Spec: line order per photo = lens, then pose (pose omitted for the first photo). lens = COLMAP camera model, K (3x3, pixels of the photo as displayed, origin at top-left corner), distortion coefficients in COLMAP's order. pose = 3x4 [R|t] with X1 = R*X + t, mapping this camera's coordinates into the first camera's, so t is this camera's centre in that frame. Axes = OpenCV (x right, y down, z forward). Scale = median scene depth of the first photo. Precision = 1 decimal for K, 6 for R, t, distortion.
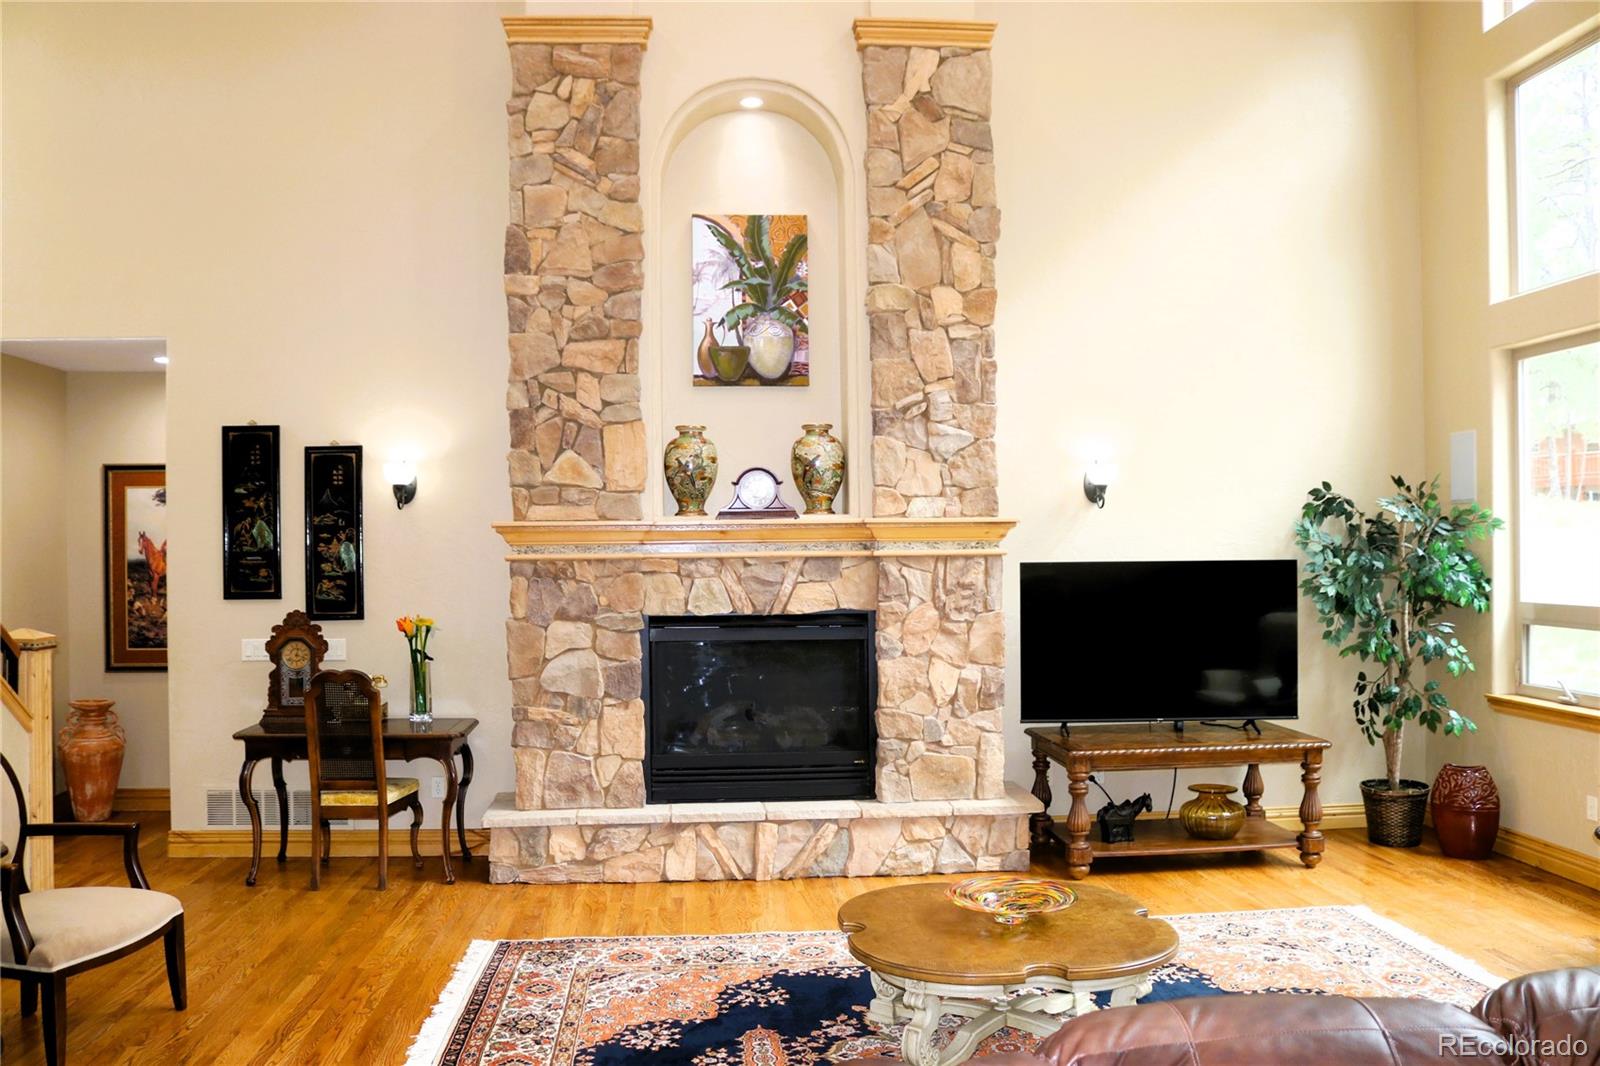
lens RADIAL K [[1321.6, 0, 793.3], [0, 1321.6, 550.2], [0, 0, 1]] dist [-0.155917, 0.123640]
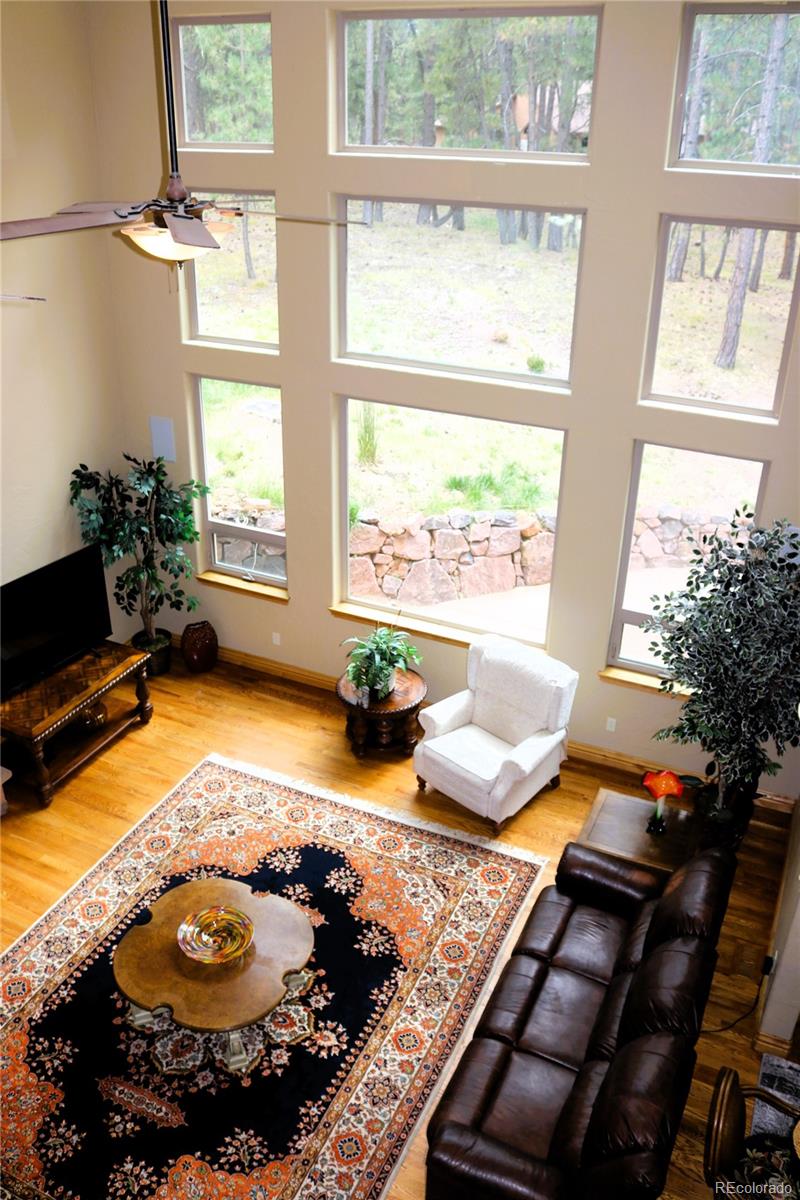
lens RADIAL K [[991.2, 0, 386.0], [0, 991.2, 587.6], [0, 0, 1]] dist [-0.155917, 0.123640]
pose [[0.501444, -0.381729, 0.776426, -0.346552], [-0.012613, 0.894084, 0.447722, -0.462209], [-0.865098, -0.234300, 0.443518, 0.208794]]
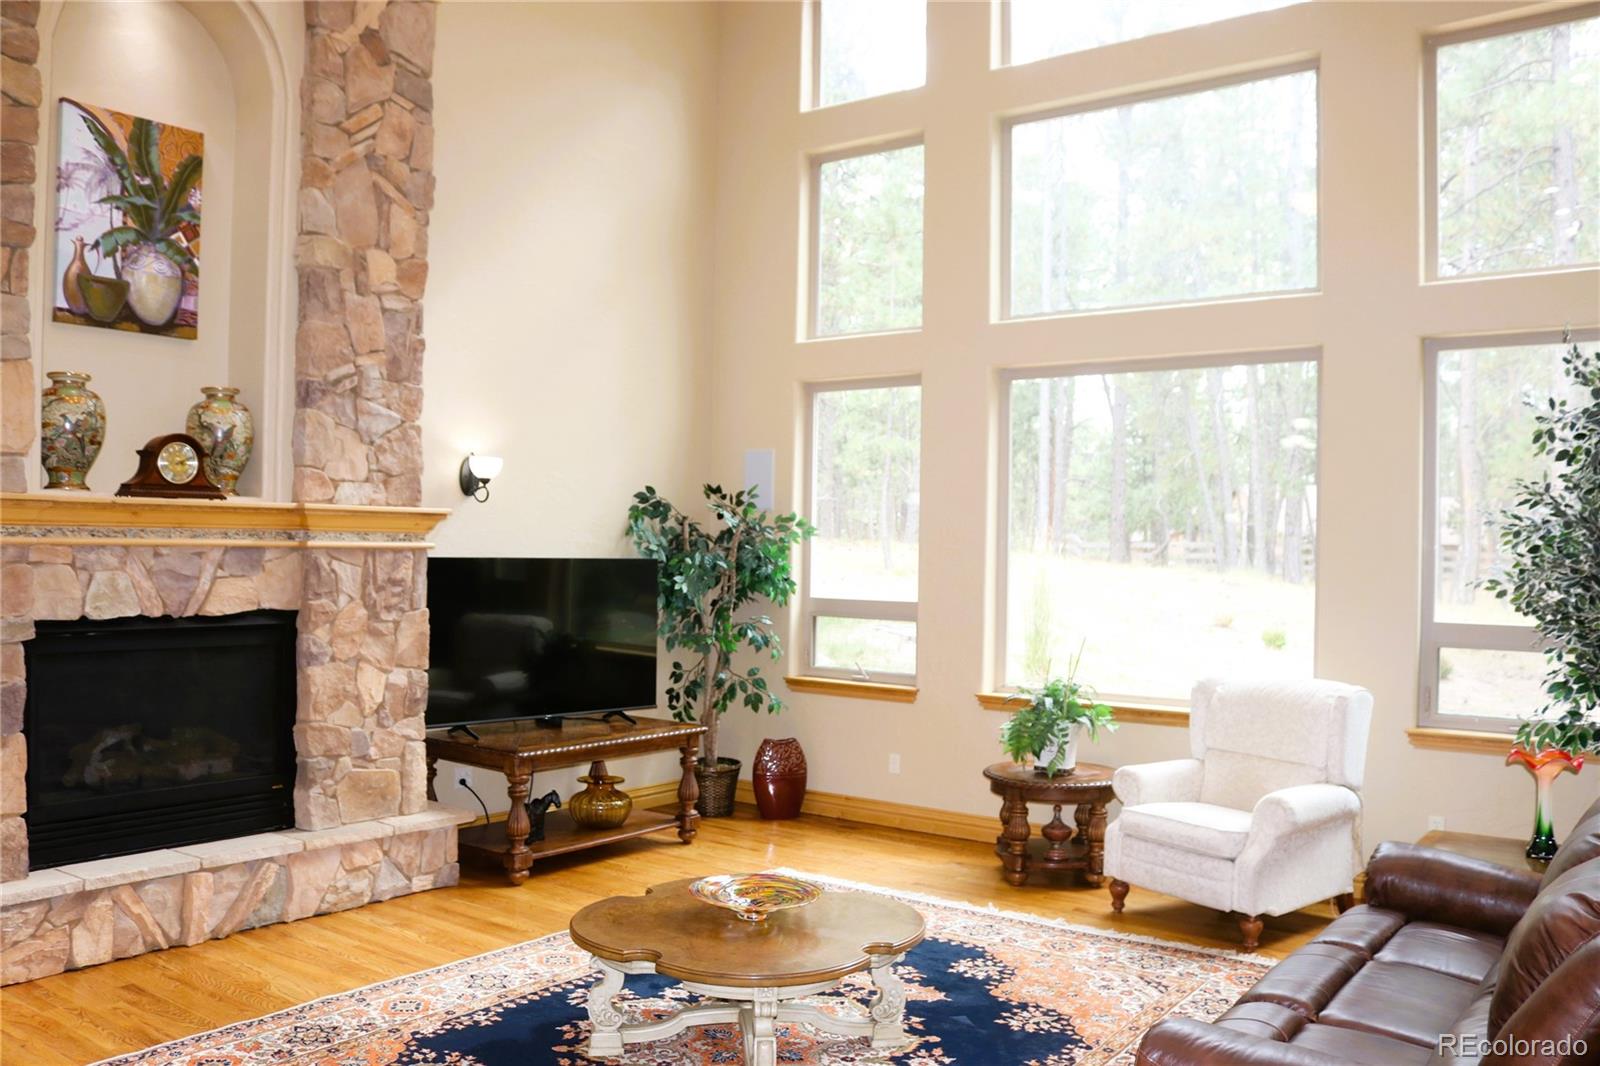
lens RADIAL K [[1321.6, 0, 791.9], [0, 1321.6, 549.0], [0, 0, 1]] dist [-0.155917, 0.123640]
pose [[0.667717, 0.019208, 0.744167, -0.355878], [-0.021115, 0.999754, -0.006859, 0.004623], [-0.744116, -0.011133, 0.667958, 0.193781]]
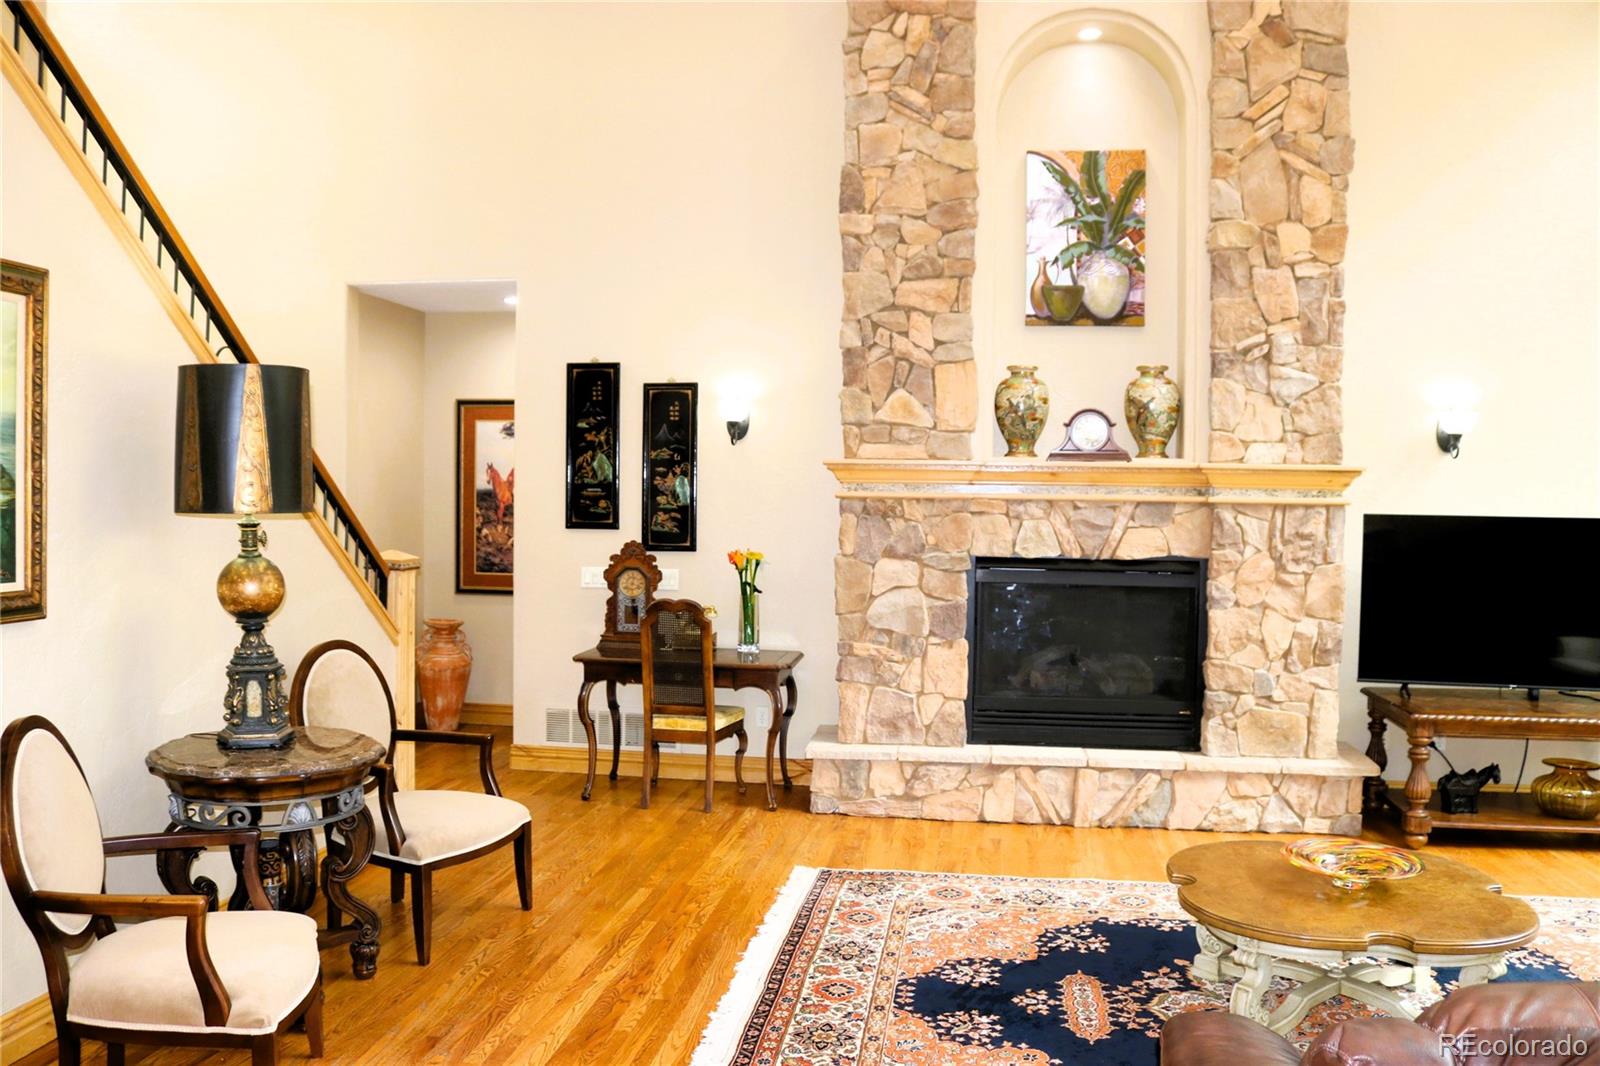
lens RADIAL K [[1321.6, 0, 792.7], [0, 1321.6, 550.3], [0, 0, 1]] dist [-0.155917, 0.123640]
pose [[0.972678, 0.032886, -0.229816, -0.015096], [-0.022759, 0.998655, 0.046580, 0.001897], [0.231039, -0.040077, 0.972119, -0.002153]]
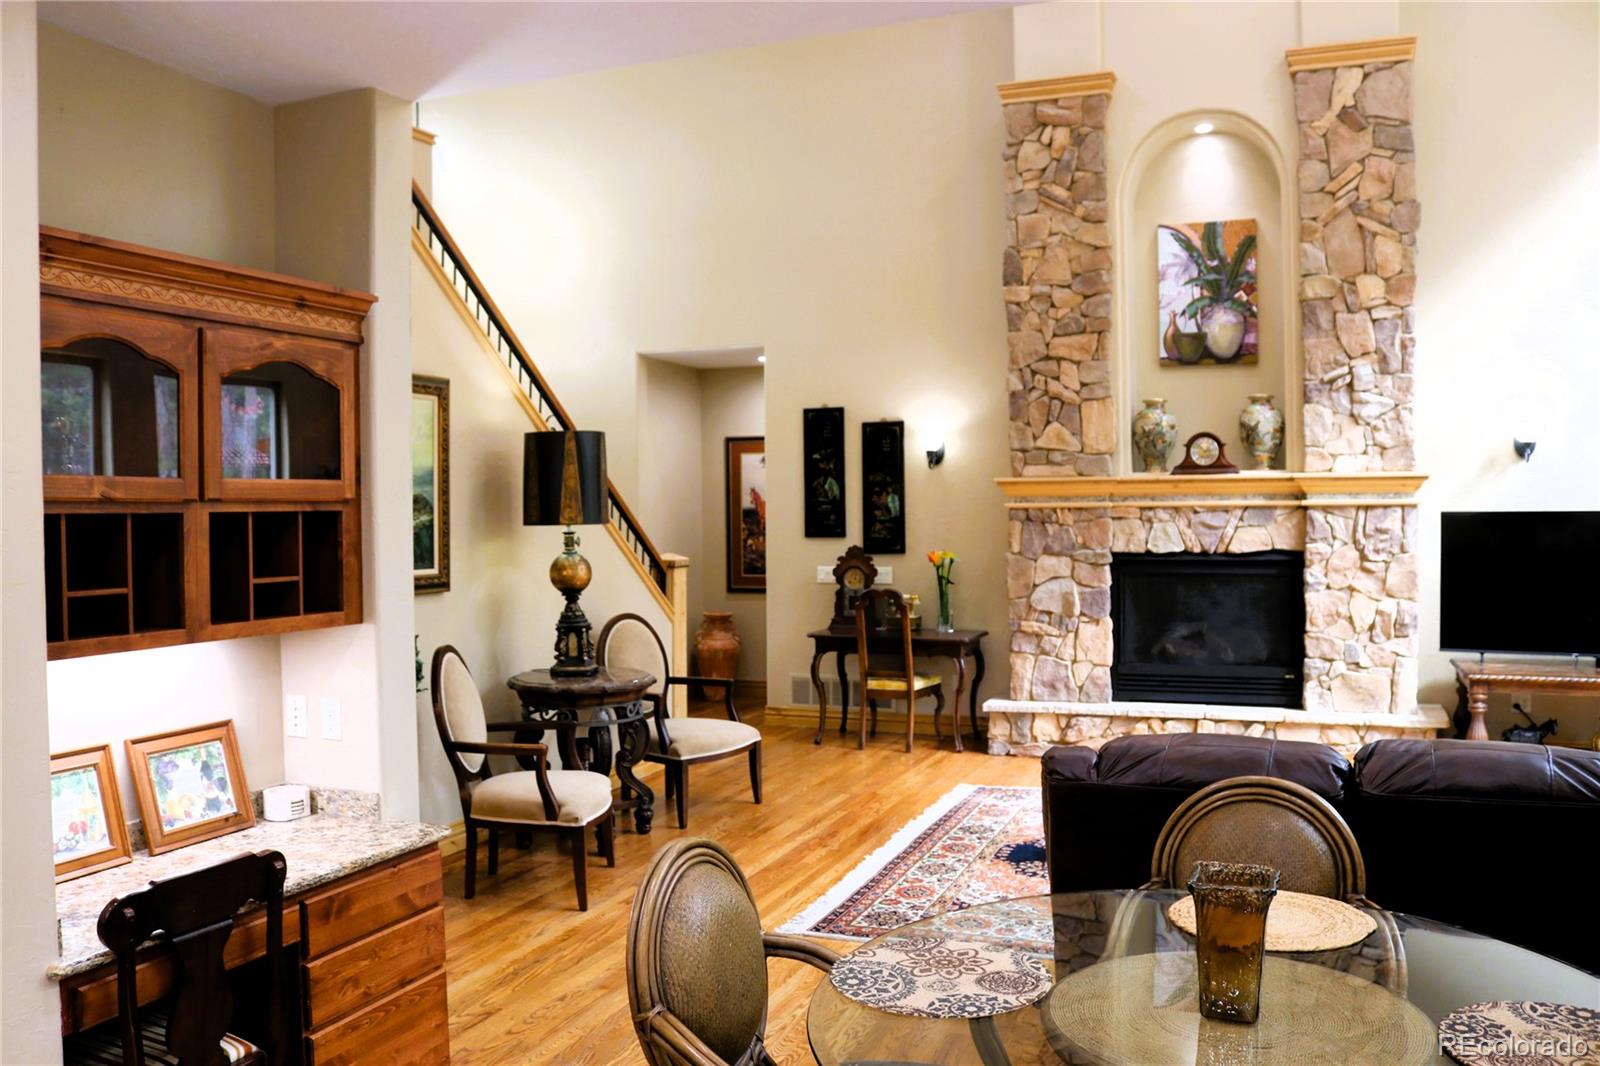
lens RADIAL K [[1321.6, 0, 793.0], [0, 1321.6, 551.9], [0, 0, 1]] dist [-0.155917, 0.123640]
pose [[0.895955, 0.015172, -0.443886, 0.167549], [0.001387, 0.999316, 0.036955, 0.002620], [0.444143, -0.033726, 0.895321, -0.256346]]
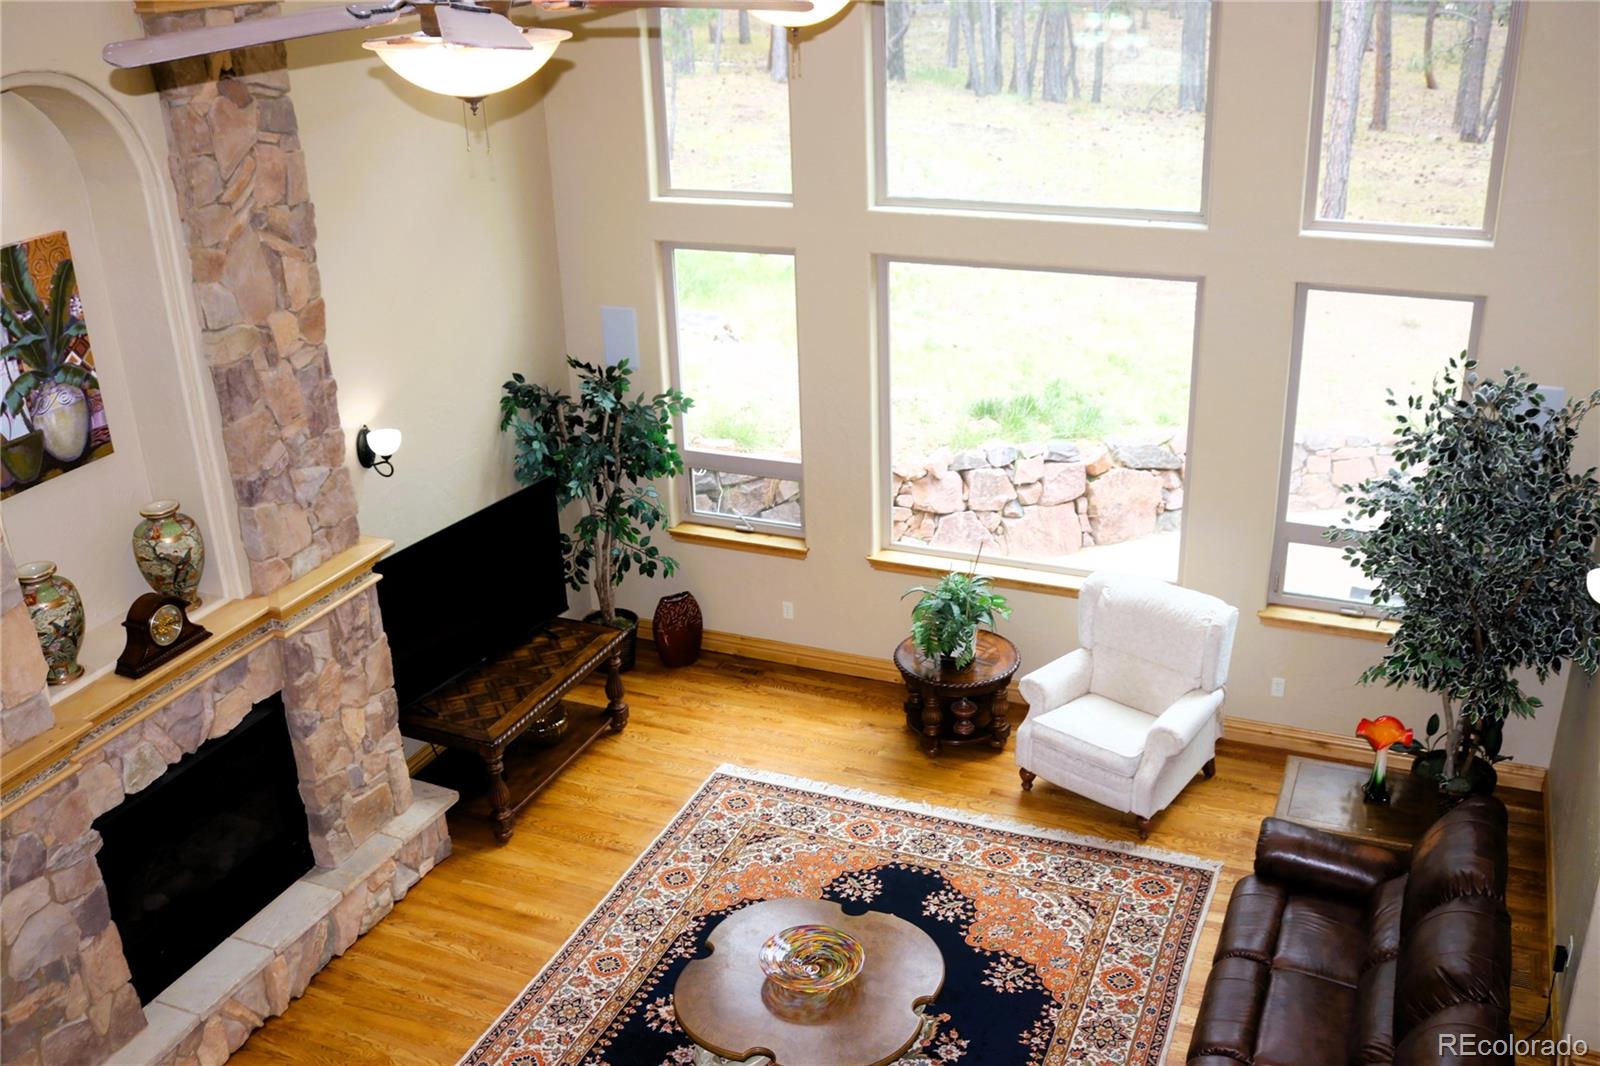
lens RADIAL K [[1505.9, 0, 792.1], [0, 1505.9, 543.7], [0, 0, 1]] dist [-0.091073, 0.000000]
pose [[0.475800, -0.355822, 0.804366, -0.548026], [0.034306, 0.921328, 0.387269, -0.423001], [-0.878884, -0.156668, 0.450575, 0.264230]]
